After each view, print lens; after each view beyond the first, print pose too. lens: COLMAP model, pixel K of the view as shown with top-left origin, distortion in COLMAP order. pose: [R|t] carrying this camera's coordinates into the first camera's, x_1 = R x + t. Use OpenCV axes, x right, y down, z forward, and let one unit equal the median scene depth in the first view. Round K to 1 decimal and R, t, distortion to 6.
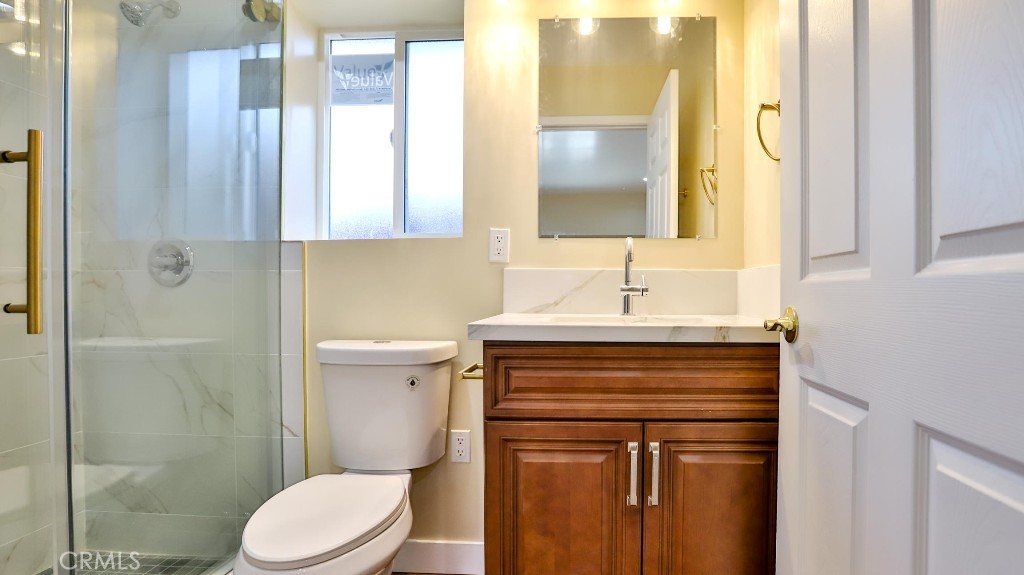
lens RADIAL K [[512.0, 0, 553.3], [0, 512.0, 297.6], [0, 0, 1]] dist [-0.056471, 0.024228]
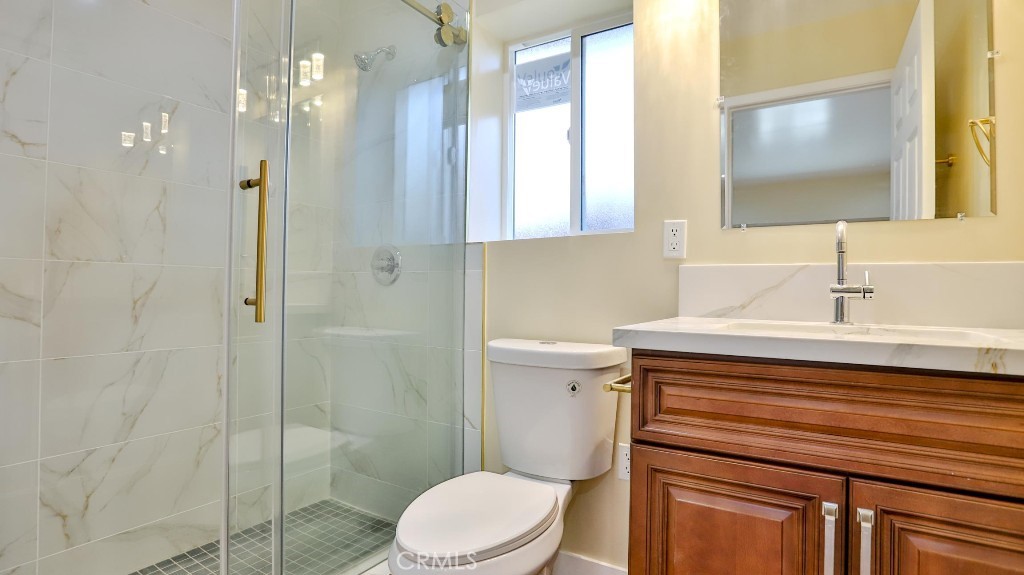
lens RADIAL K [[505.0, 0, 516.7], [0, 505.0, 279.7], [0, 0, 1]] dist [-0.051331, 0.021735]
pose [[0.877347, -0.004224, -0.479838, 0.072639], [-0.012813, 0.999399, -0.032224, -0.001157], [0.479685, 0.034420, 0.876765, 0.117847]]
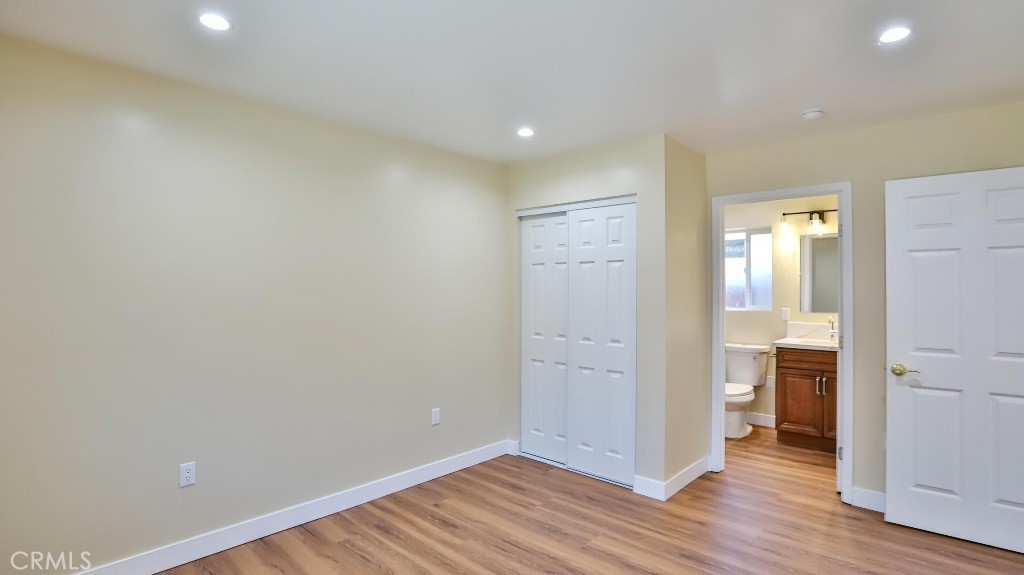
lens RADIAL K [[505.0, 0, 516.7], [0, 505.0, 279.7], [0, 0, 1]] dist [-0.051331, 0.021735]
pose [[0.780022, -0.008401, -0.625696, 0.494011], [-0.006933, 0.999732, -0.022067, -0.231681], [0.625714, 0.021550, 0.779755, -2.254611]]
